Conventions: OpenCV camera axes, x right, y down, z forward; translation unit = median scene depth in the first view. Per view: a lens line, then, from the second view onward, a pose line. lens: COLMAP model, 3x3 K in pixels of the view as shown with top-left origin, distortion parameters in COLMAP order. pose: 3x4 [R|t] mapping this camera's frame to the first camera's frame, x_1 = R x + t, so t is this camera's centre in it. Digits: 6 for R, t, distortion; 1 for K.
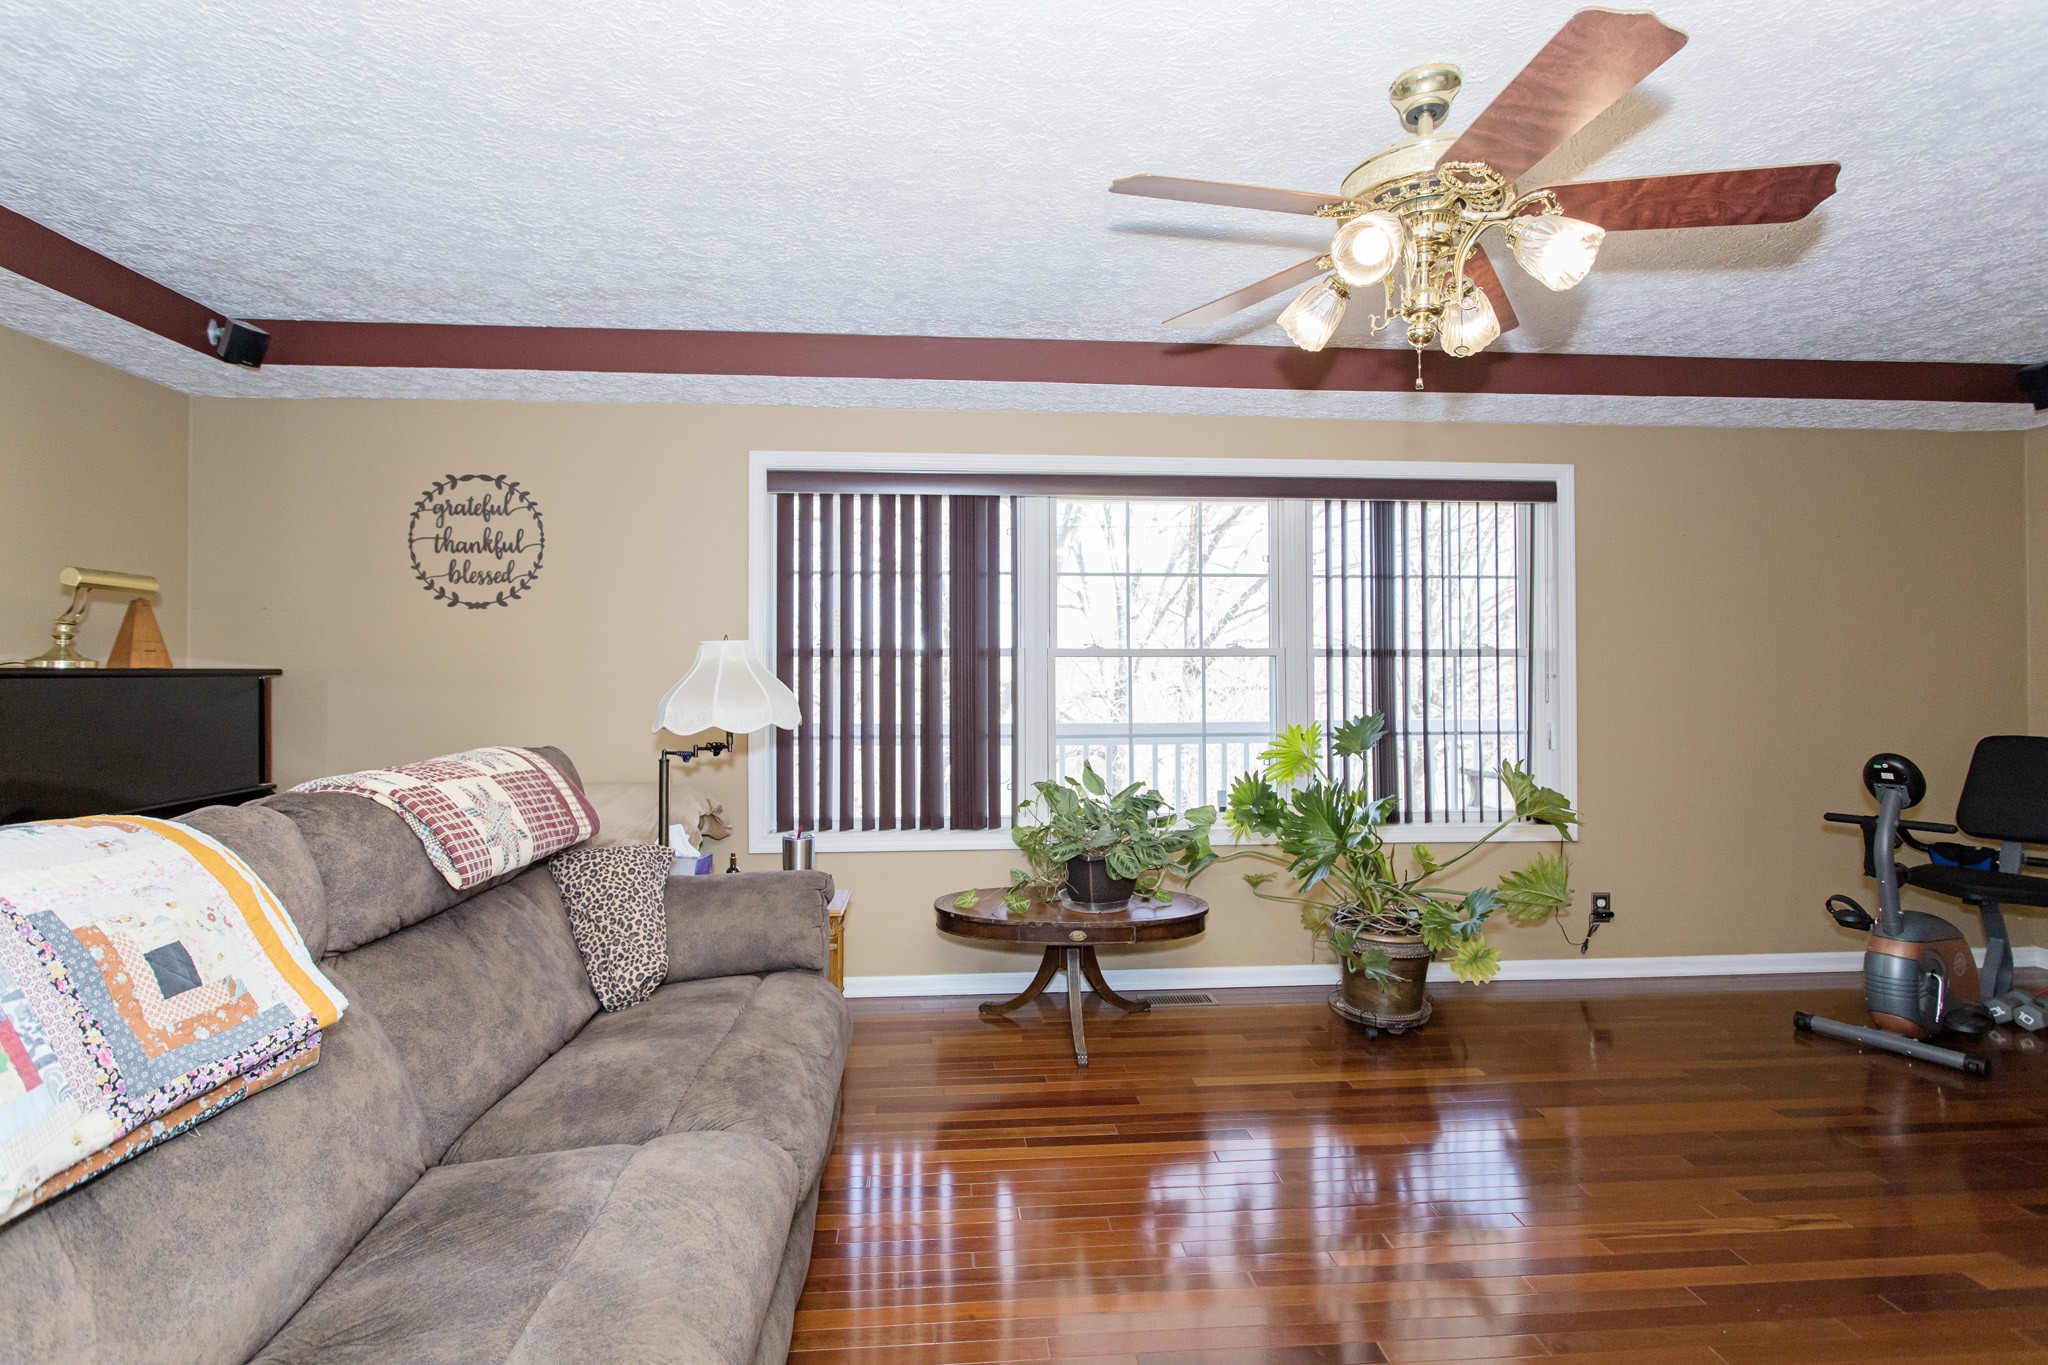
lens RADIAL K [[989.1, 0, 1008.6], [0, 989.1, 668.7], [0, 0, 1]] dist [0.002867, 0.001465]
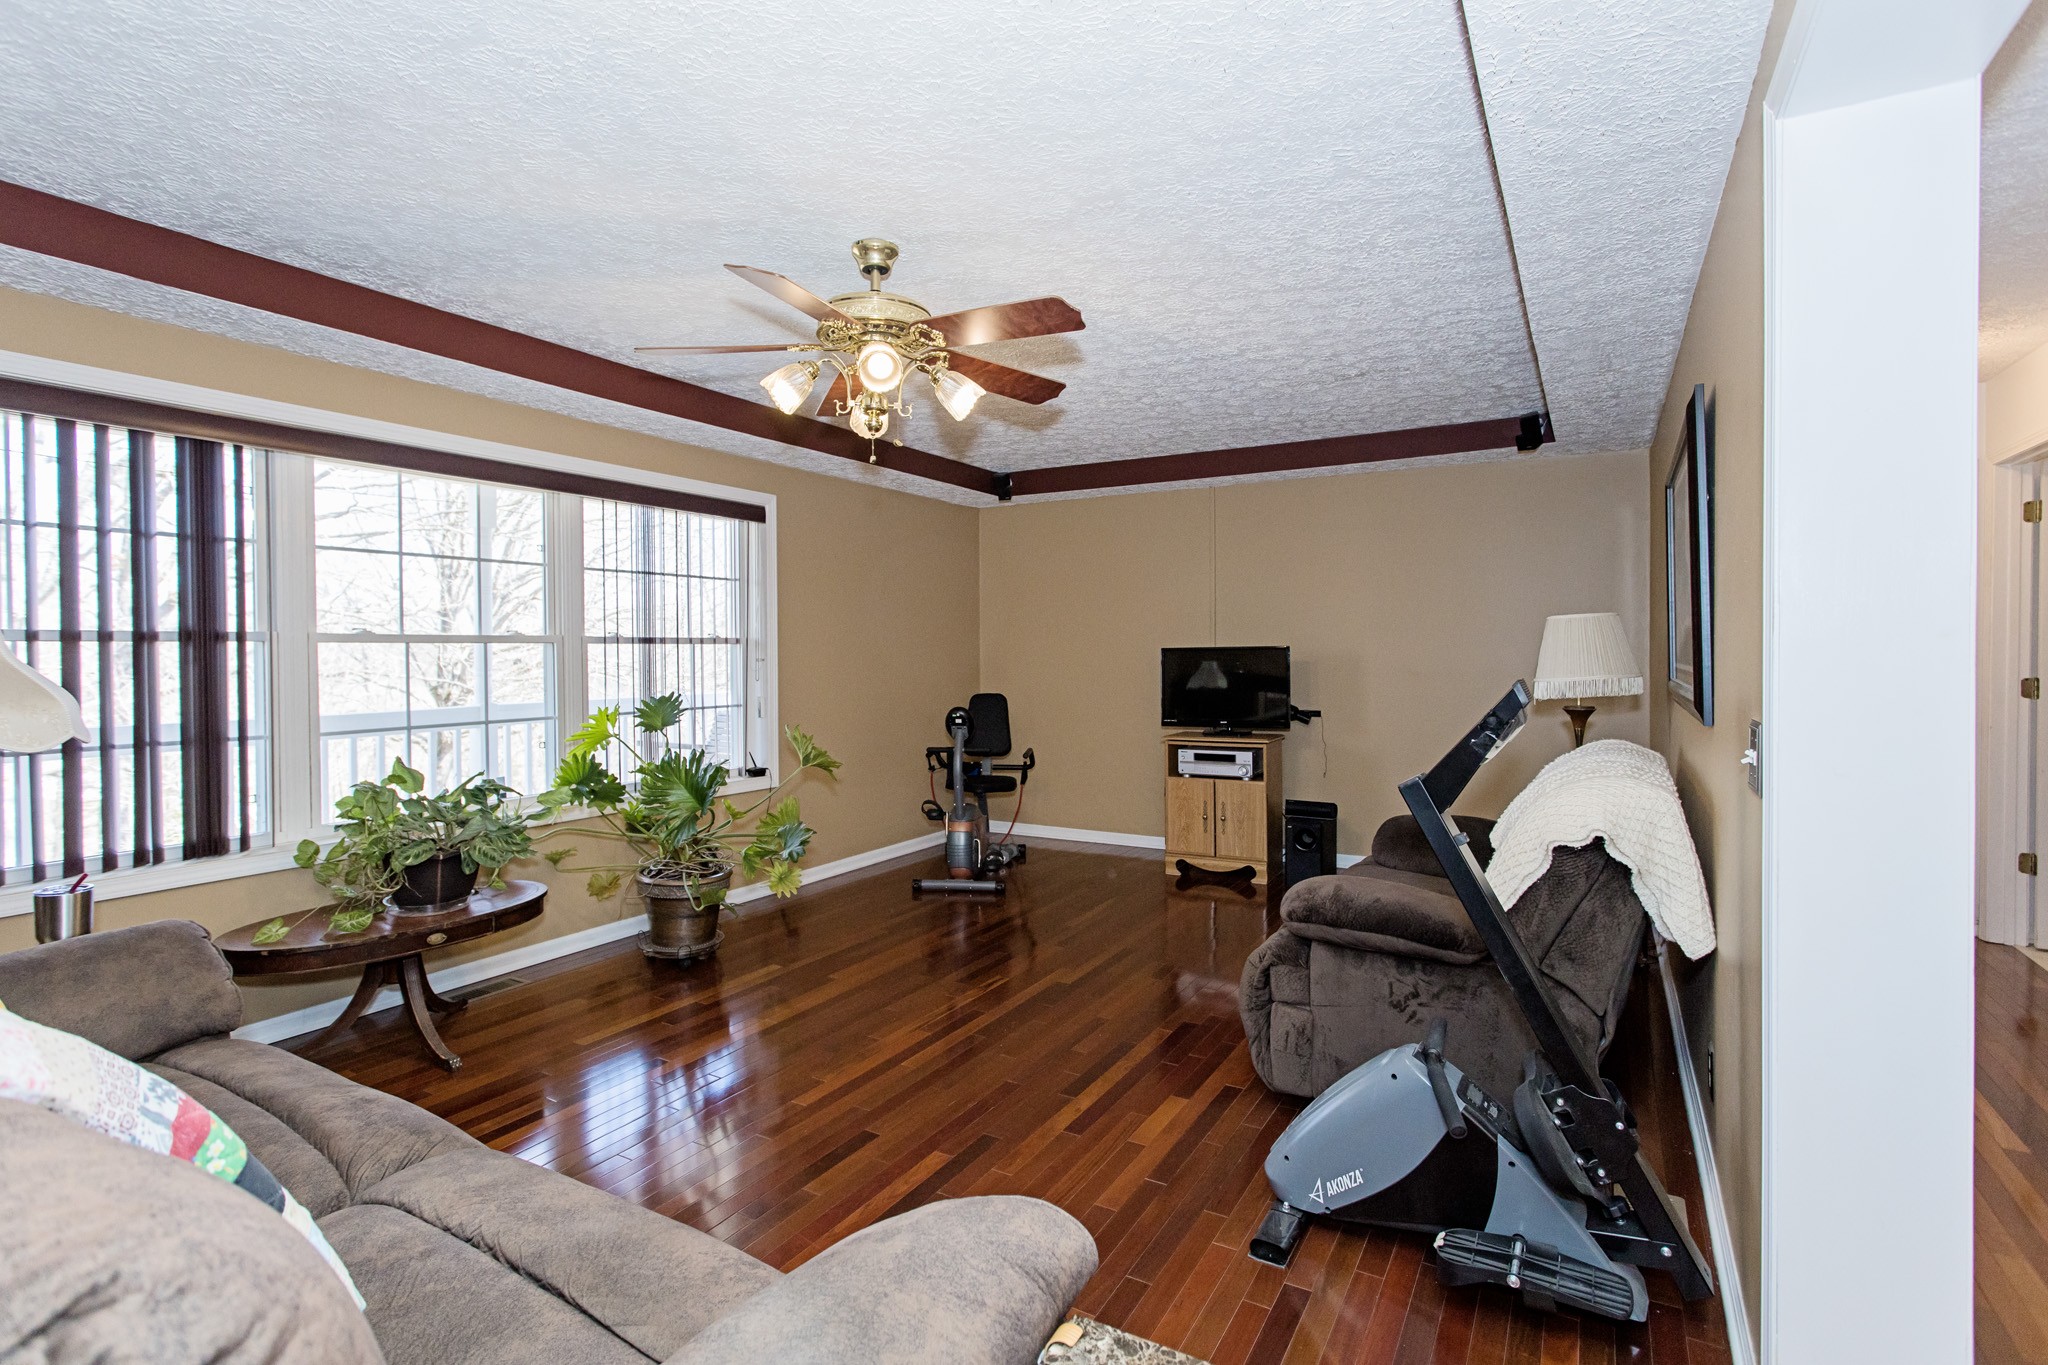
lens RADIAL K [[989.1, 0, 1008.6], [0, 989.1, 668.7], [0, 0, 1]] dist [0.002867, 0.001465]
pose [[0.580588, -0.015643, 0.814047, -0.351371], [-0.001593, 0.999792, 0.020349, -0.008590], [-0.814196, -0.013111, 0.580443, 0.005413]]
